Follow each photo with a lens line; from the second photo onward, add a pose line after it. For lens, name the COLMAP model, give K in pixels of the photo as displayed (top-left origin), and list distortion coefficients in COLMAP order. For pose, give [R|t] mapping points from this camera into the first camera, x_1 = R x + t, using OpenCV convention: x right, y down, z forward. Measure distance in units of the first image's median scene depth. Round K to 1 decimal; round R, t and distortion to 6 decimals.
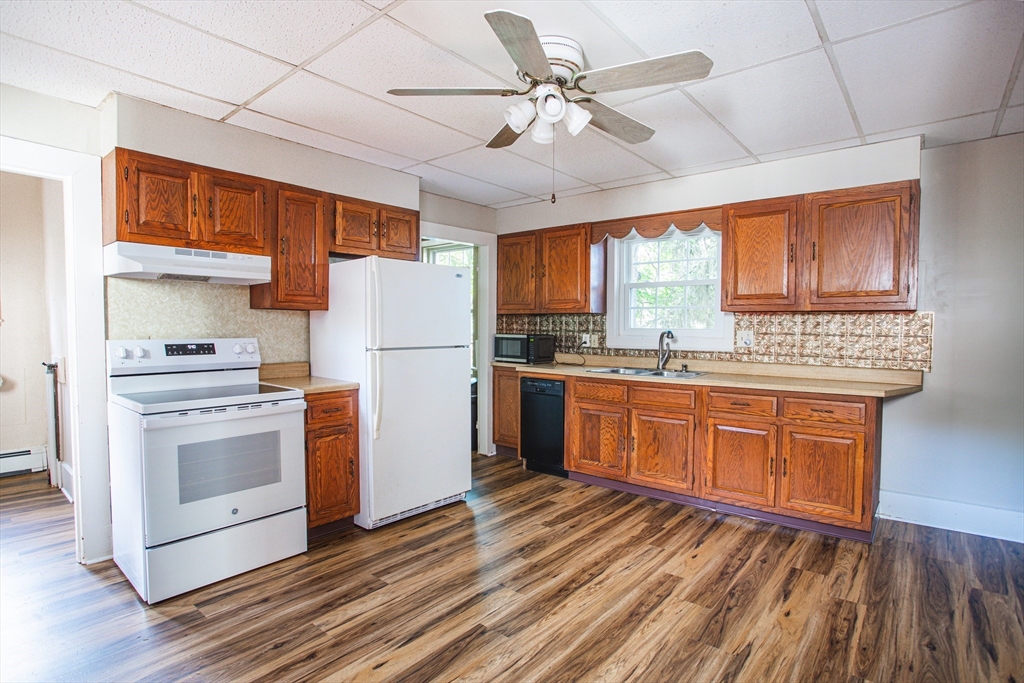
lens RADIAL K [[497.5, 0, 512.0], [0, 497.5, 341.5], [0, 0, 1]] dist [-0.072648, 0.034036]
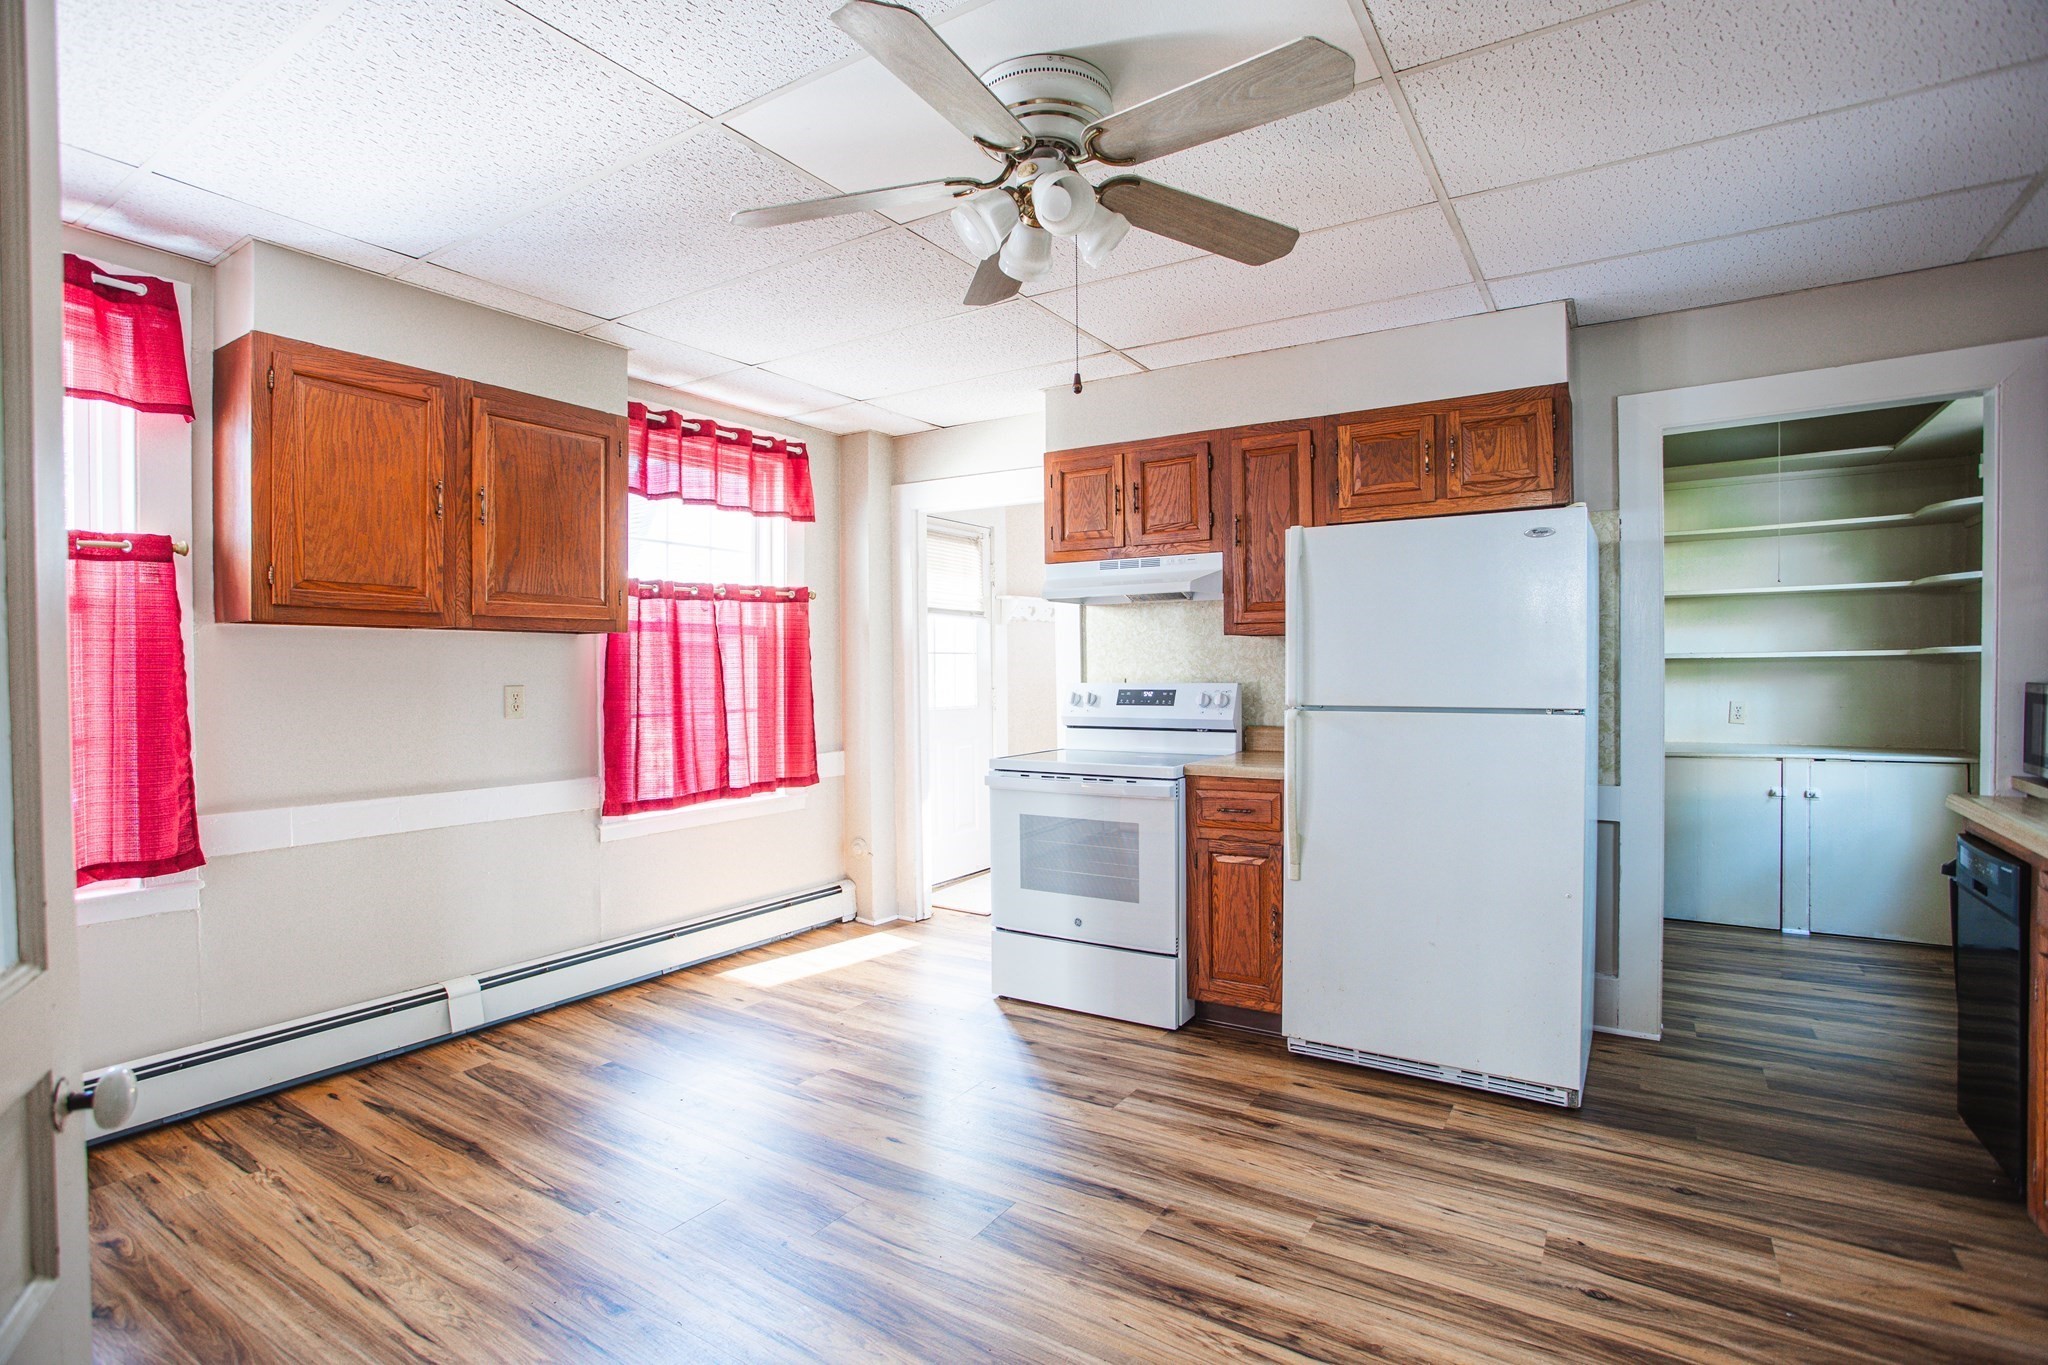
lens RADIAL K [[964.8, 0, 1041.7], [0, 964.8, 681.2], [0, 0, 1]] dist [-0.072322, 0.029694]
pose [[0.171406, 0.008535, -0.985164, 0.713483], [-0.020821, 0.999771, 0.005039, -0.011690], [0.984980, 0.019648, 0.171544, 0.602838]]
